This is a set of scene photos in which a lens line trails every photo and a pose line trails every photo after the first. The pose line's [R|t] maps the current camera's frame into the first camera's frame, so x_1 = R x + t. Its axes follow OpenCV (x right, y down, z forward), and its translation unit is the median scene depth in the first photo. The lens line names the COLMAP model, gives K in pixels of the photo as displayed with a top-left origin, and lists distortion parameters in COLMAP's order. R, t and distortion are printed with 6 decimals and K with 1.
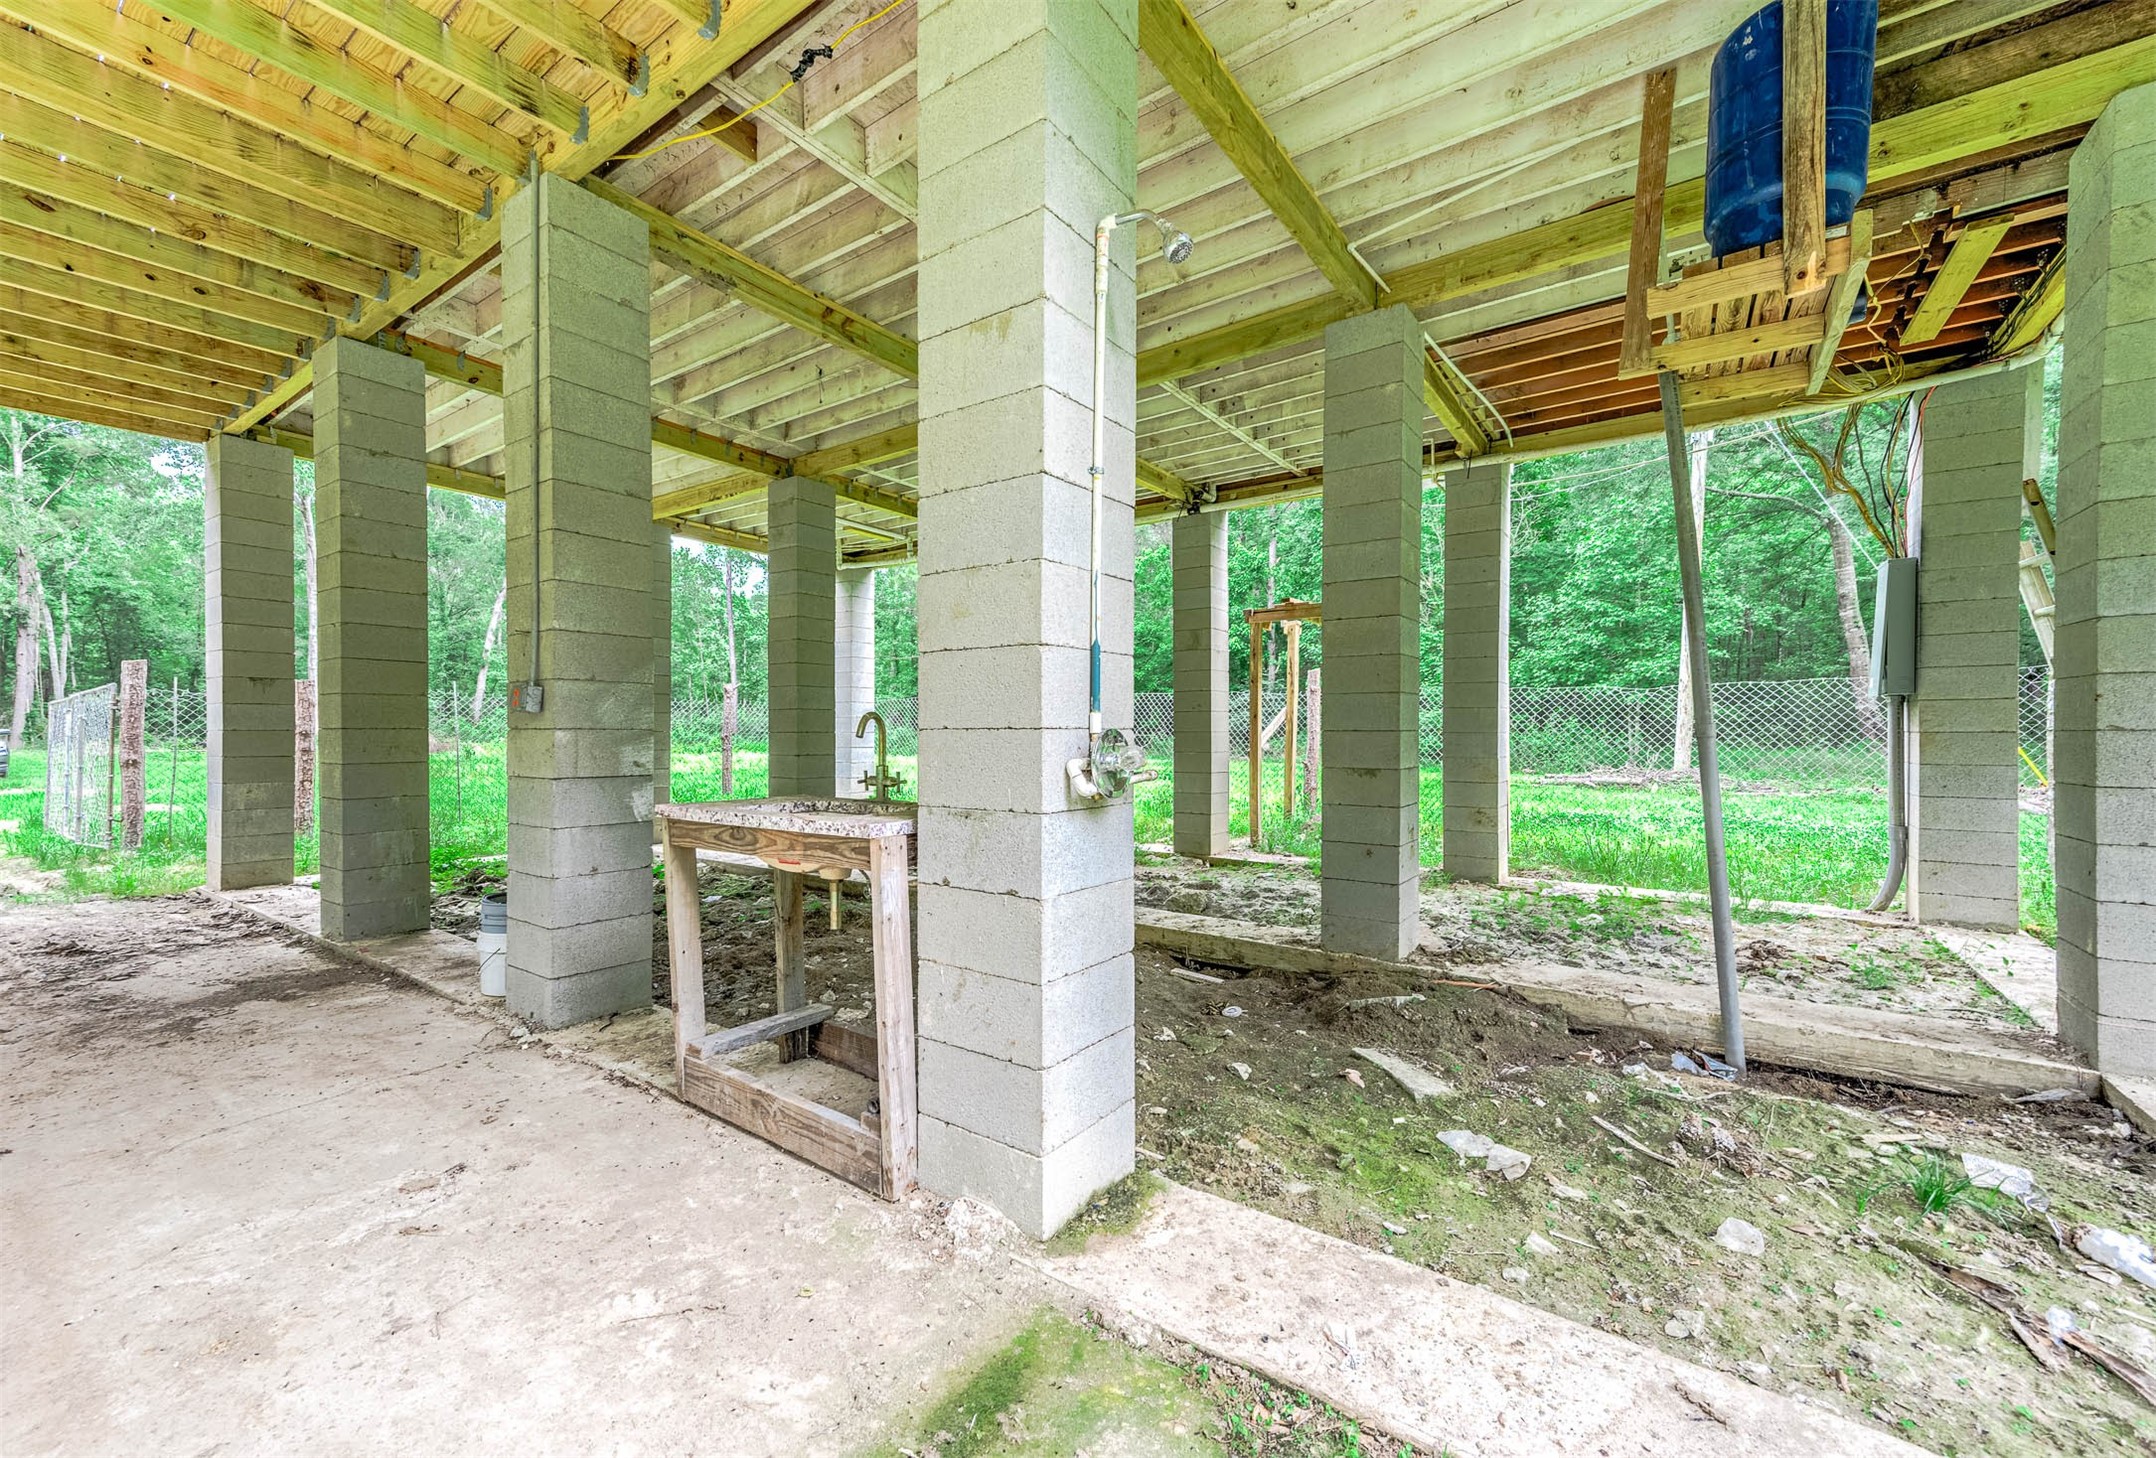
lens RADIAL K [[852.7, 0, 1073.2], [0, 852.7, 734.0], [0, 0, 1]] dist [0.009258, 0.004592]
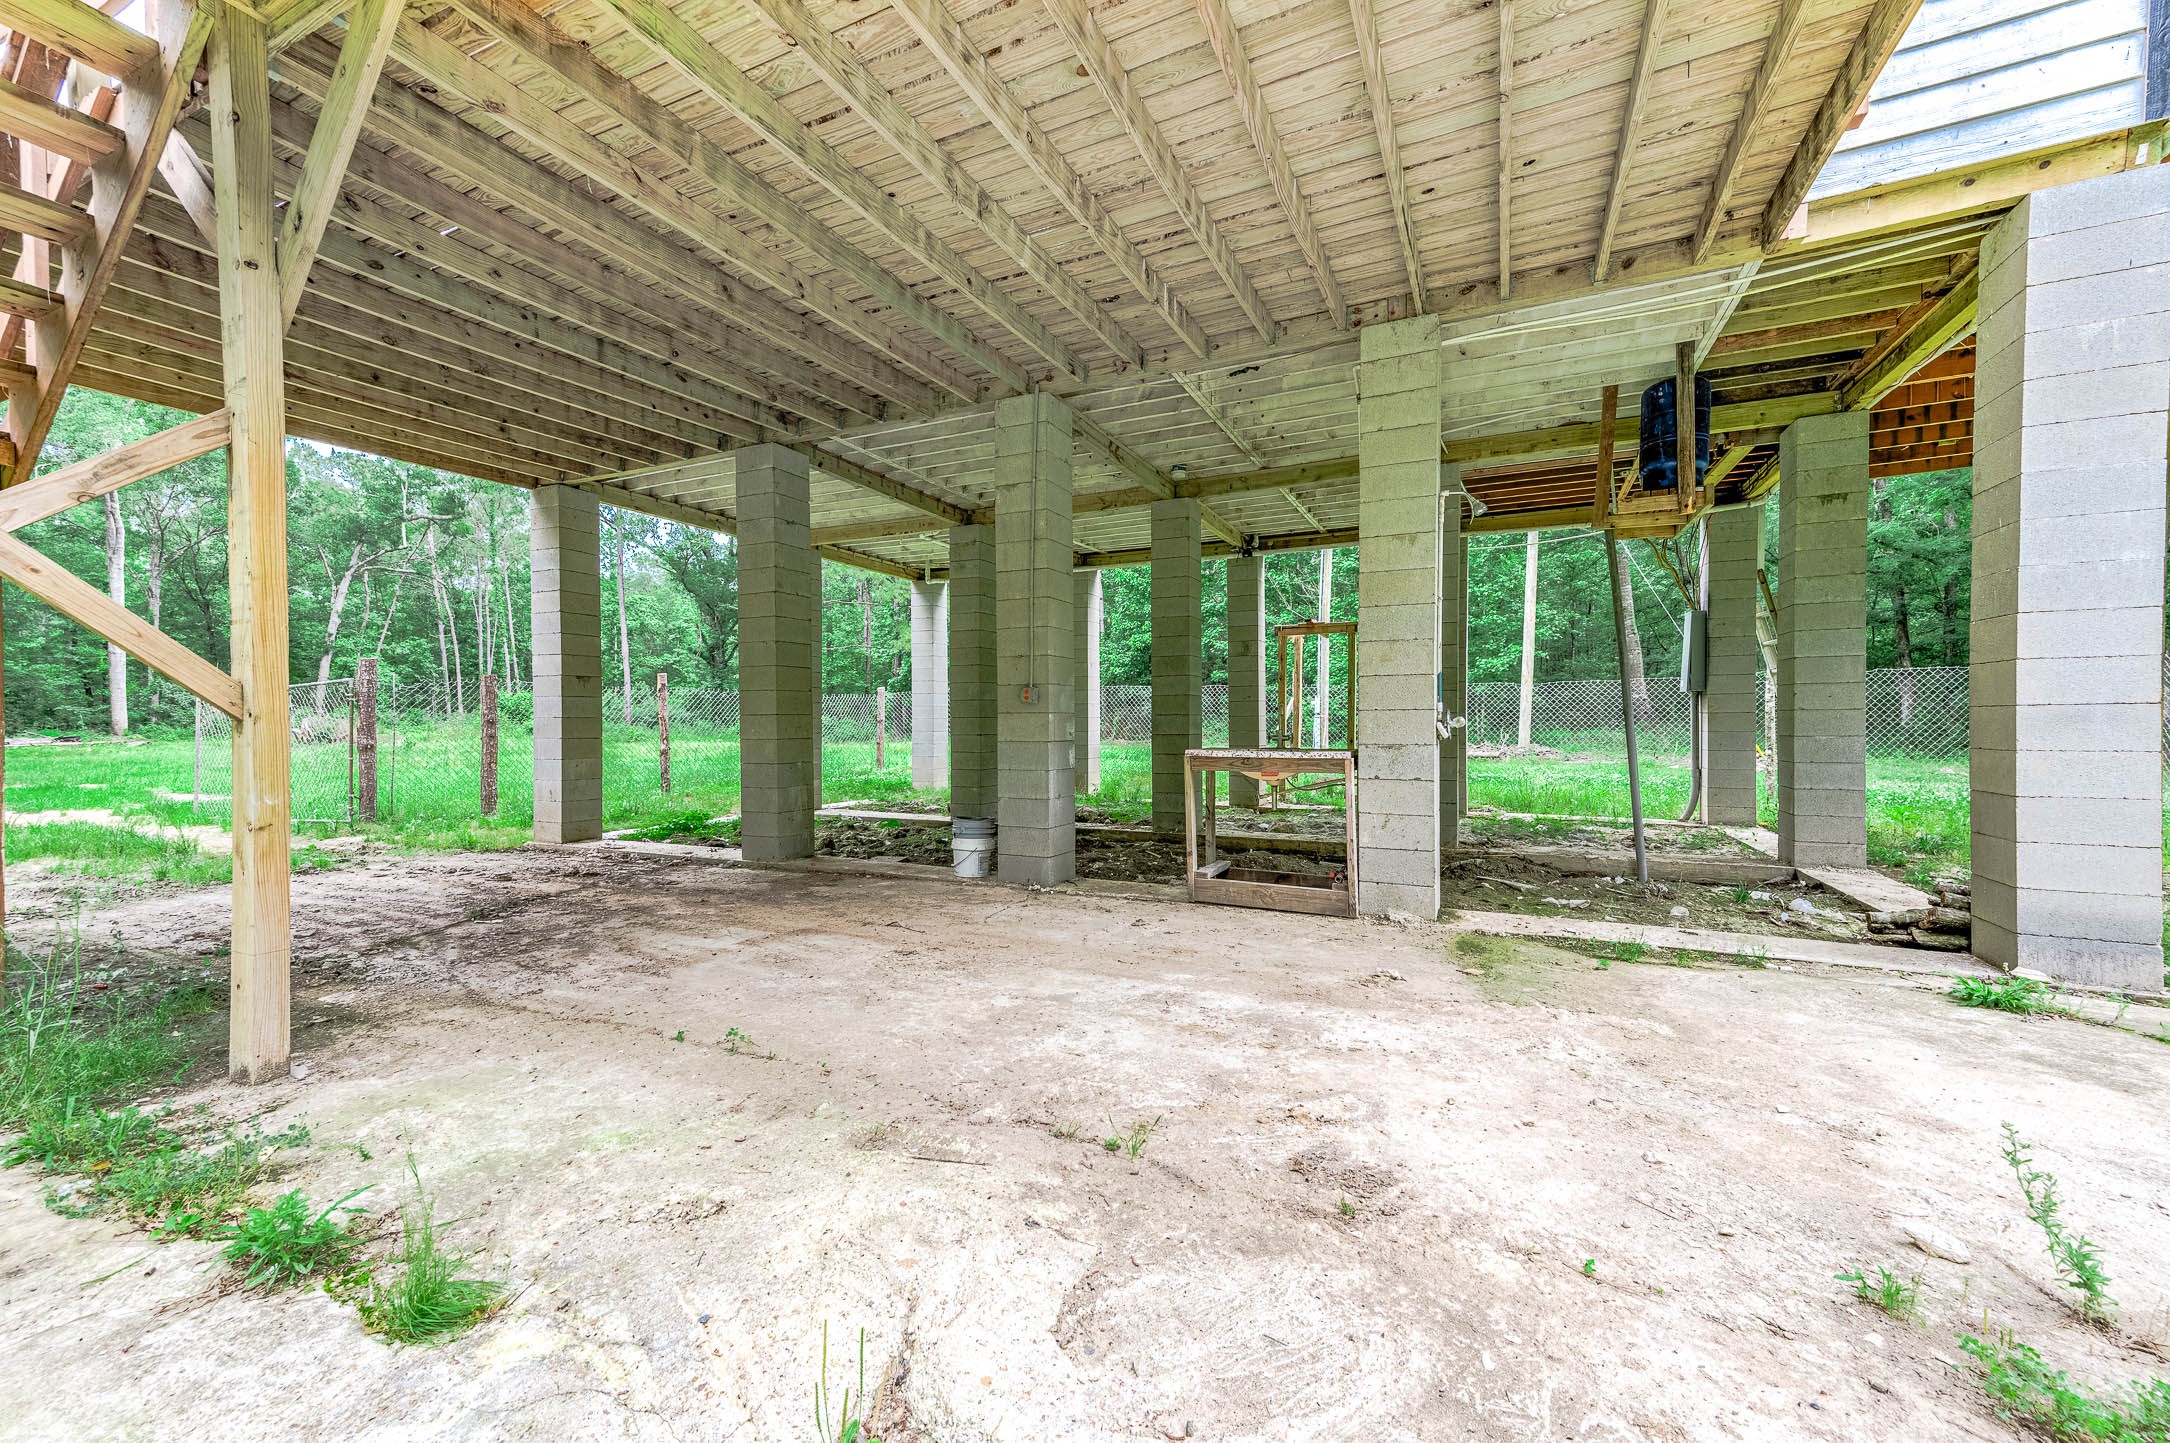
lens RADIAL K [[844.4, 0, 1091.3], [0, 844.4, 727.1], [0, 0, 1]] dist [0.012966, 0.000053]
pose [[0.983631, -0.006820, 0.180067, -0.611462], [0.005856, 0.999966, 0.005884, 0.009625], [-0.180101, -0.004733, 0.983637, -0.507282]]
